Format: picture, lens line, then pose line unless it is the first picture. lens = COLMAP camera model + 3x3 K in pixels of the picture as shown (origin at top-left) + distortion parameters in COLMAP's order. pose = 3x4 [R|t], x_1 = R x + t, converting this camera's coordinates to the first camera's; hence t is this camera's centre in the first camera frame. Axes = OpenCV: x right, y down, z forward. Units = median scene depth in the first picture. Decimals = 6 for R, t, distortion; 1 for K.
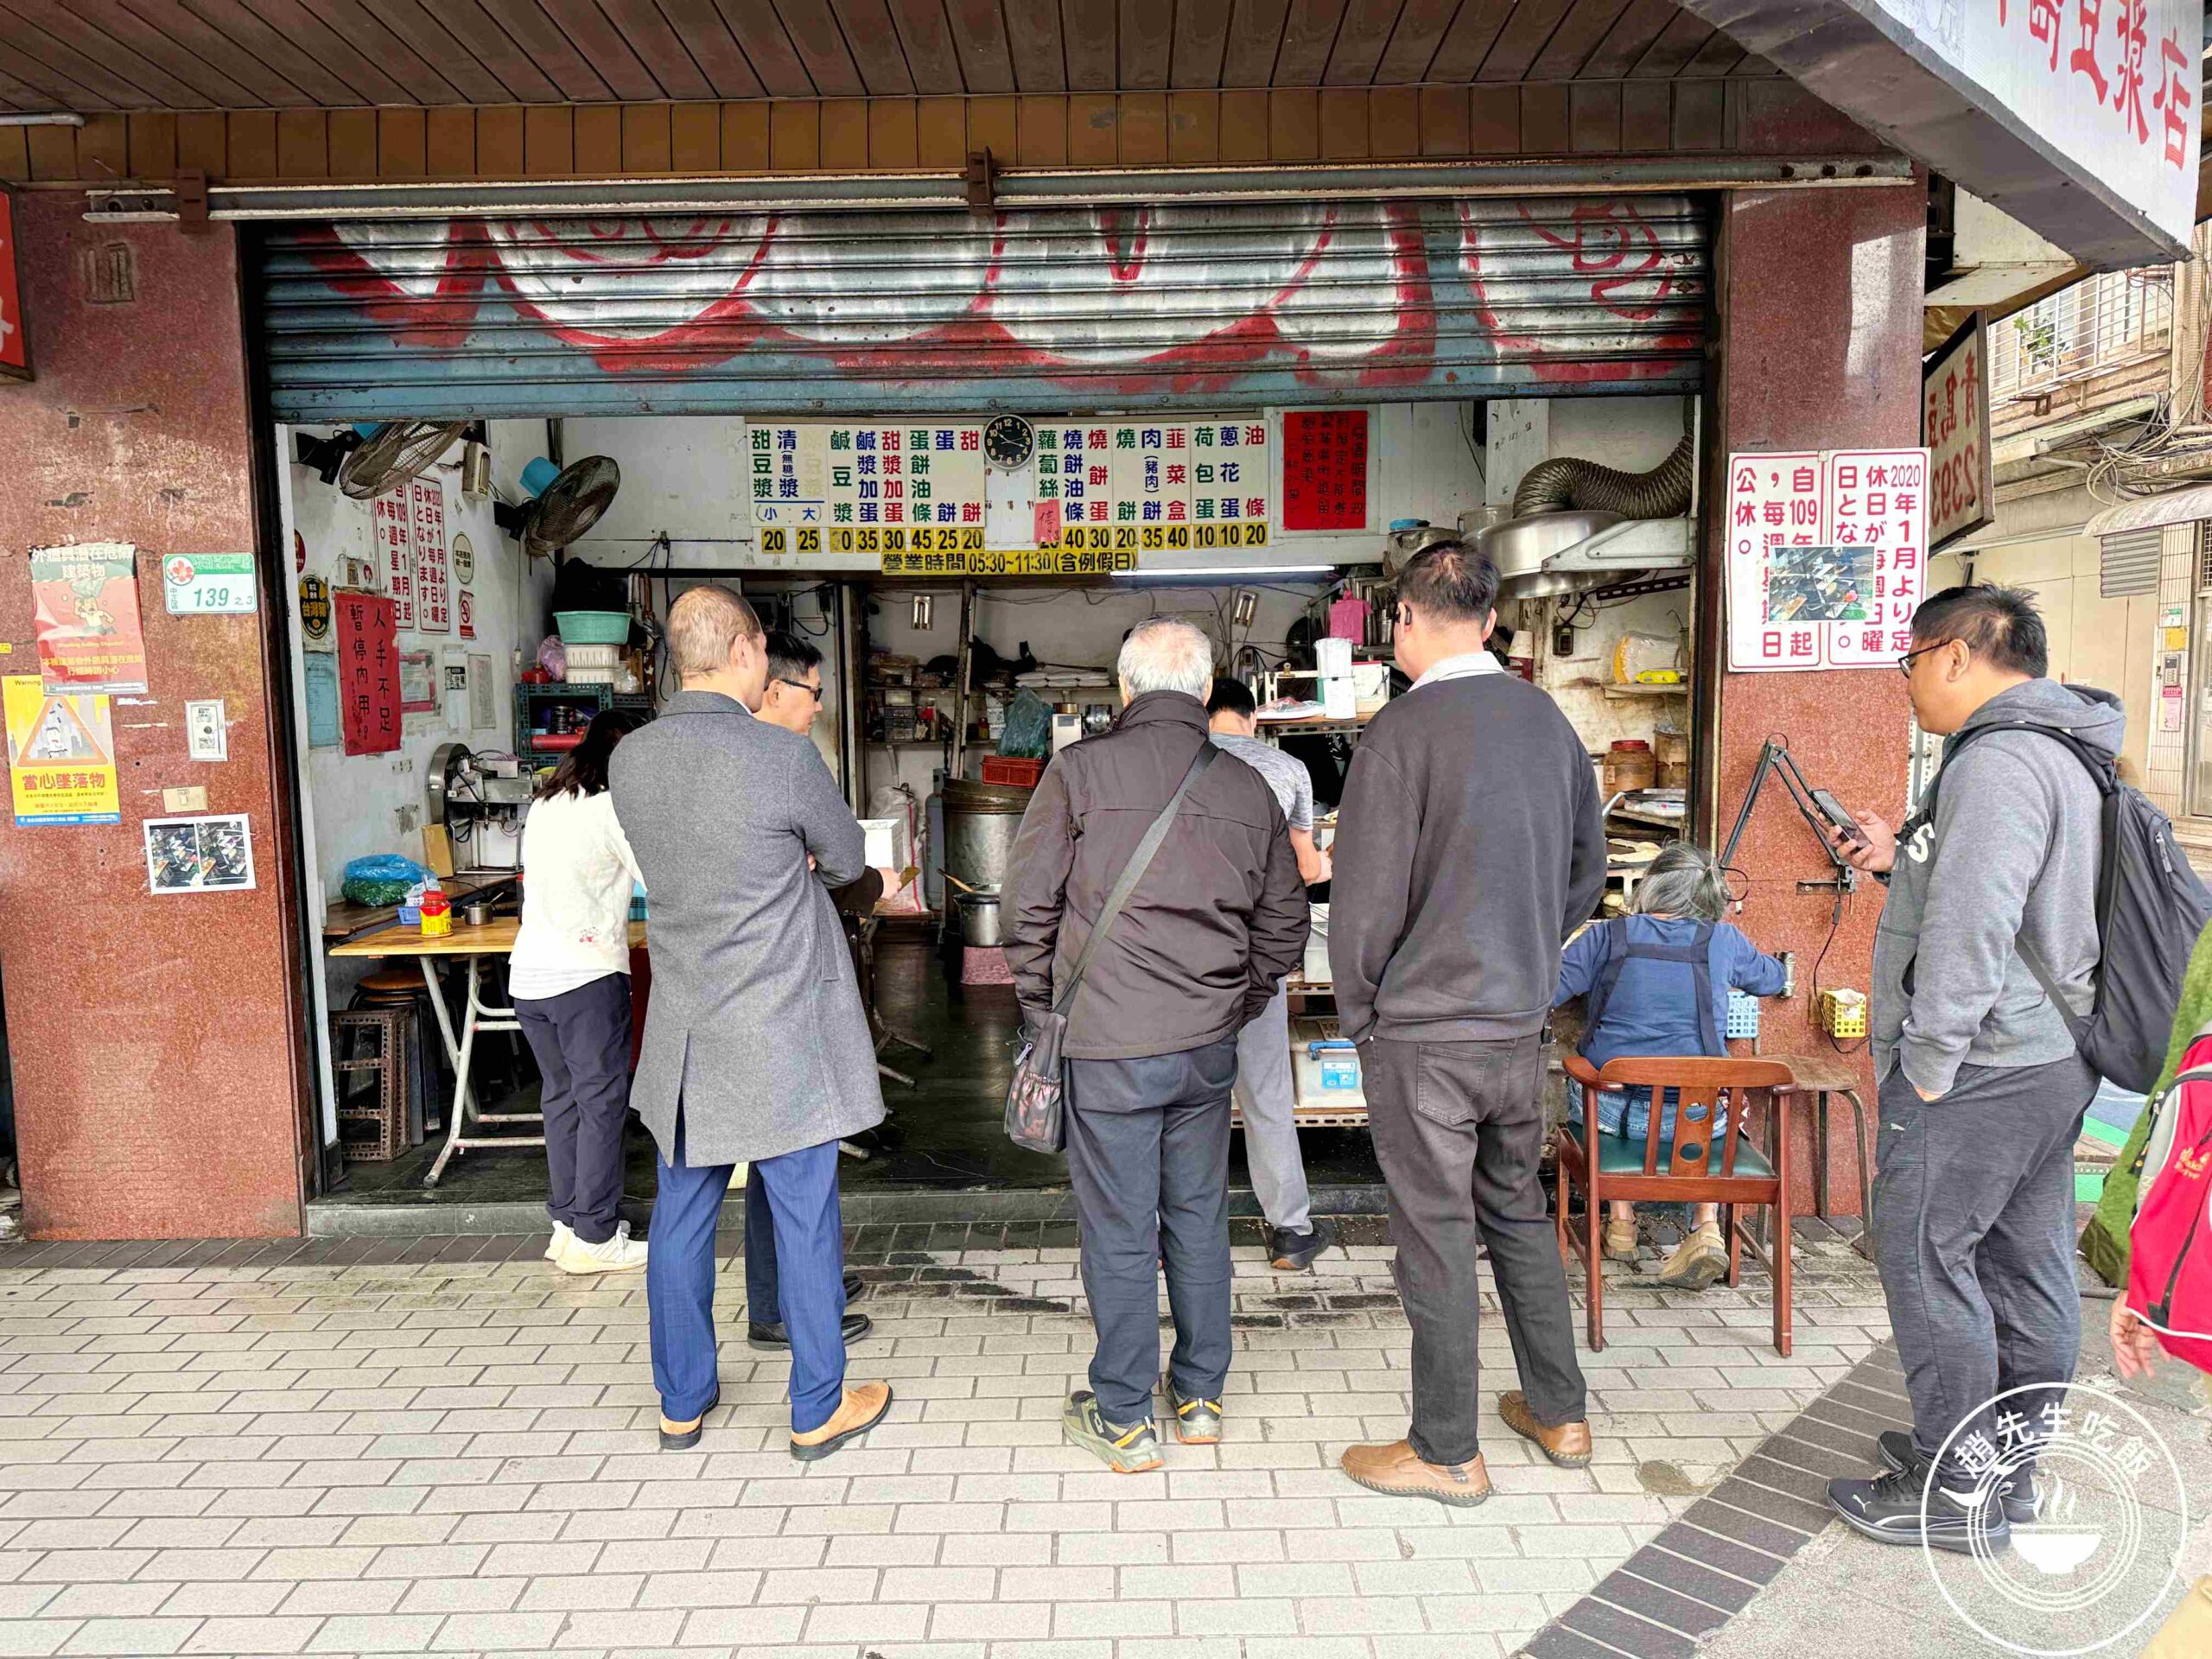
lens RADIAL K [[1491.4, 0, 1101.4], [0, 1491.4, 844.8], [0, 0, 1]] dist [0.163503, -0.230560]
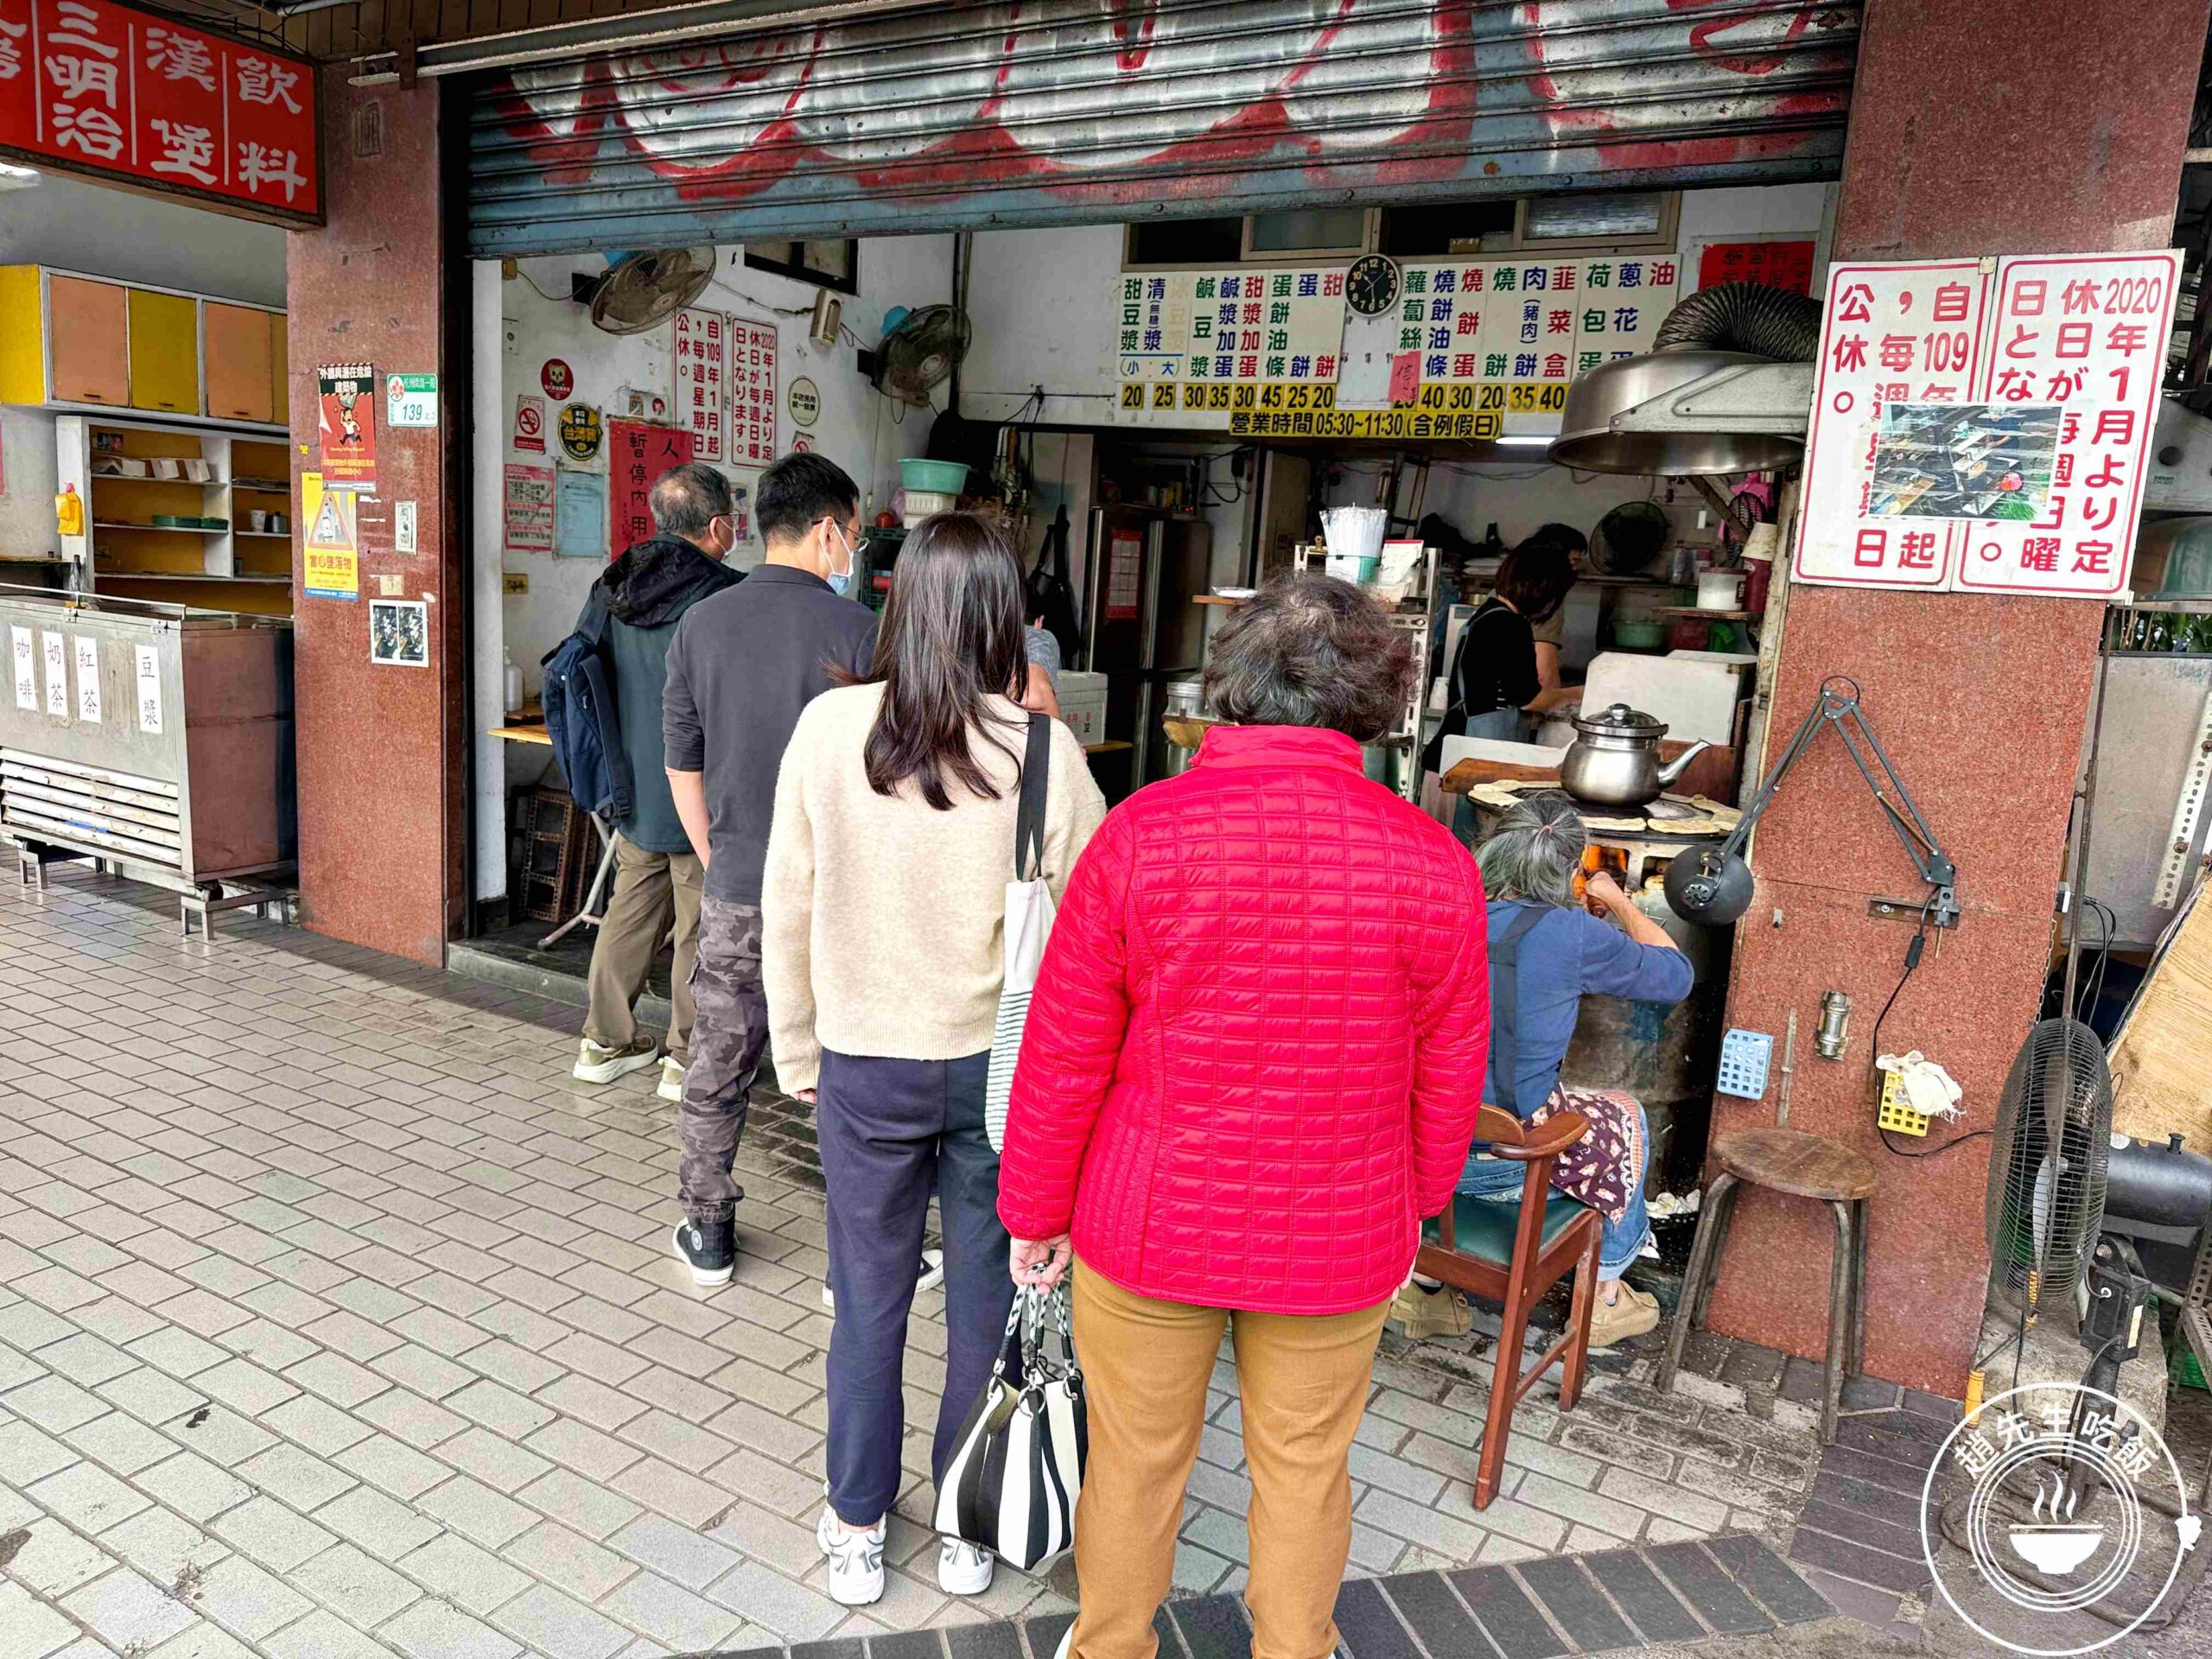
lens RADIAL K [[1533.2, 0, 1108.2], [0, 1533.2, 818.0], [0, 0, 1]] dist [0.118828, -0.133331]
pose [[0.863777, 0.154507, -0.479602, 0.442365], [-0.130606, 0.987950, 0.083050, -0.022234], [0.486654, -0.009098, 0.873547, 0.192803]]
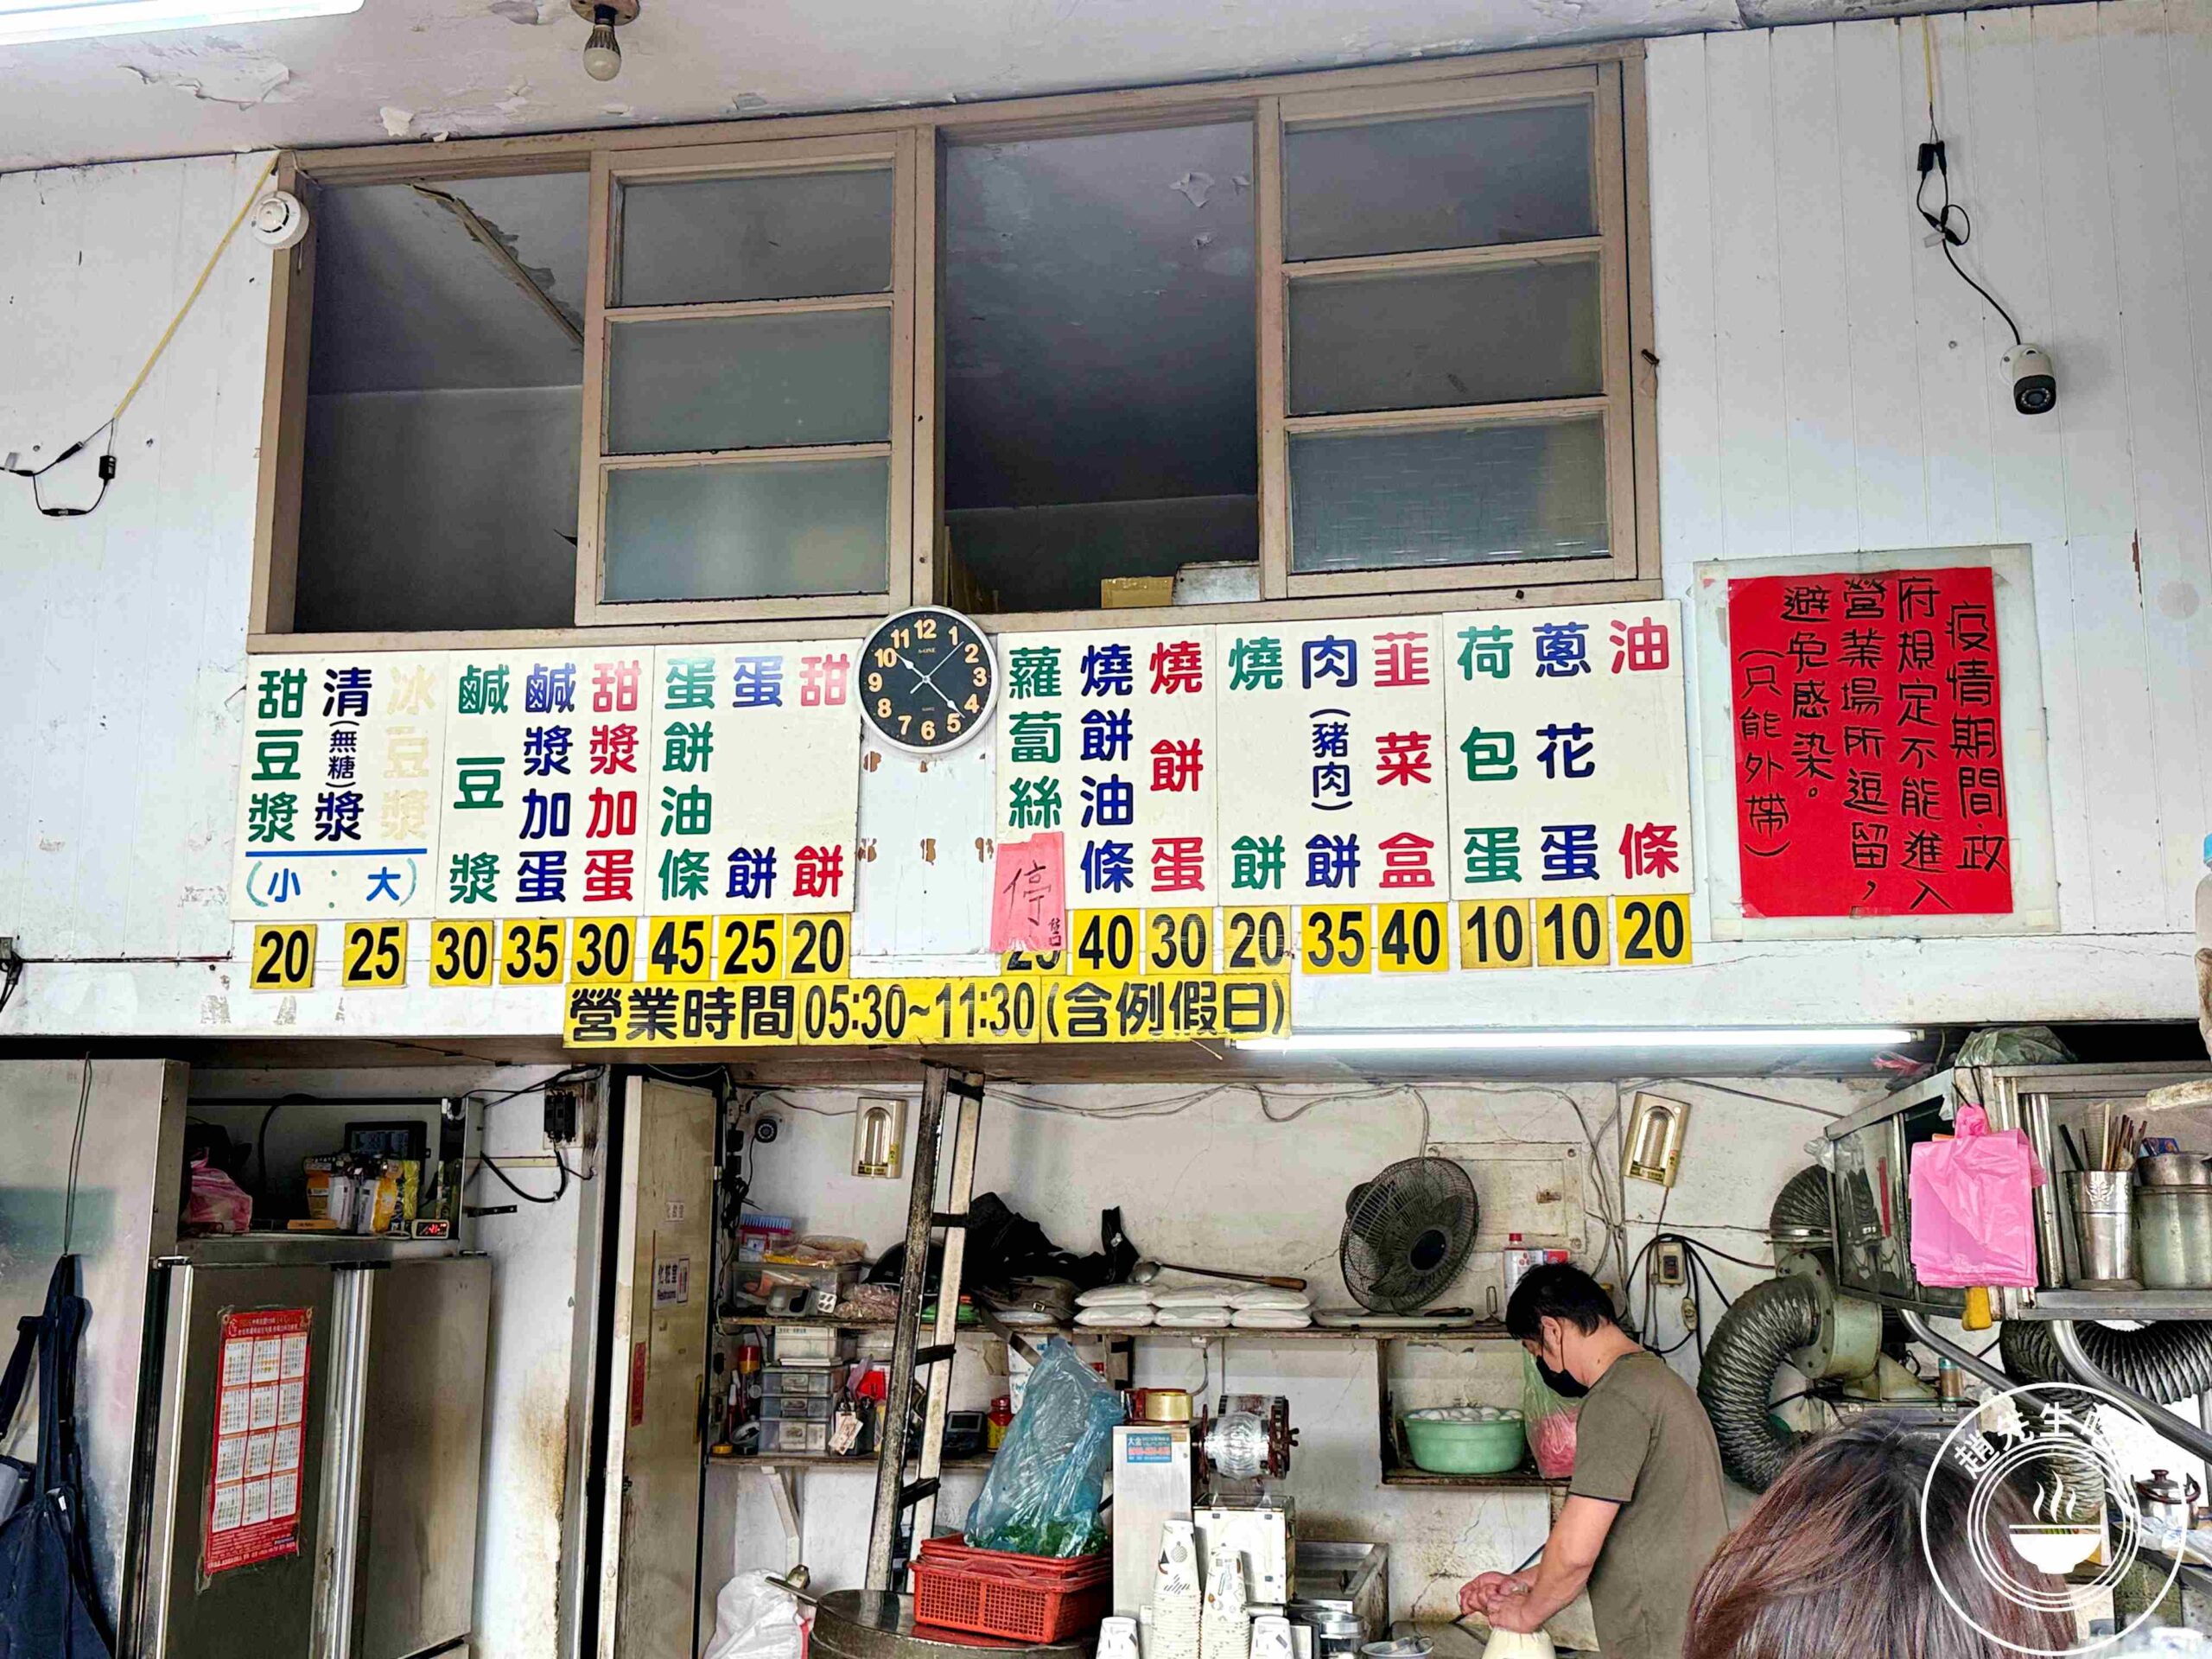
lens RADIAL K [[2207.8, 0, 1114.0], [0, 2207.8, 856.9], [0, 0, 1]] dist [0.156852, -0.213395]
pose [[0.986808, -0.009157, -0.161634, 0.100594], [-0.034078, 0.964281, -0.262679, -0.139920], [0.158266, 0.264722, 0.951249, 0.797107]]
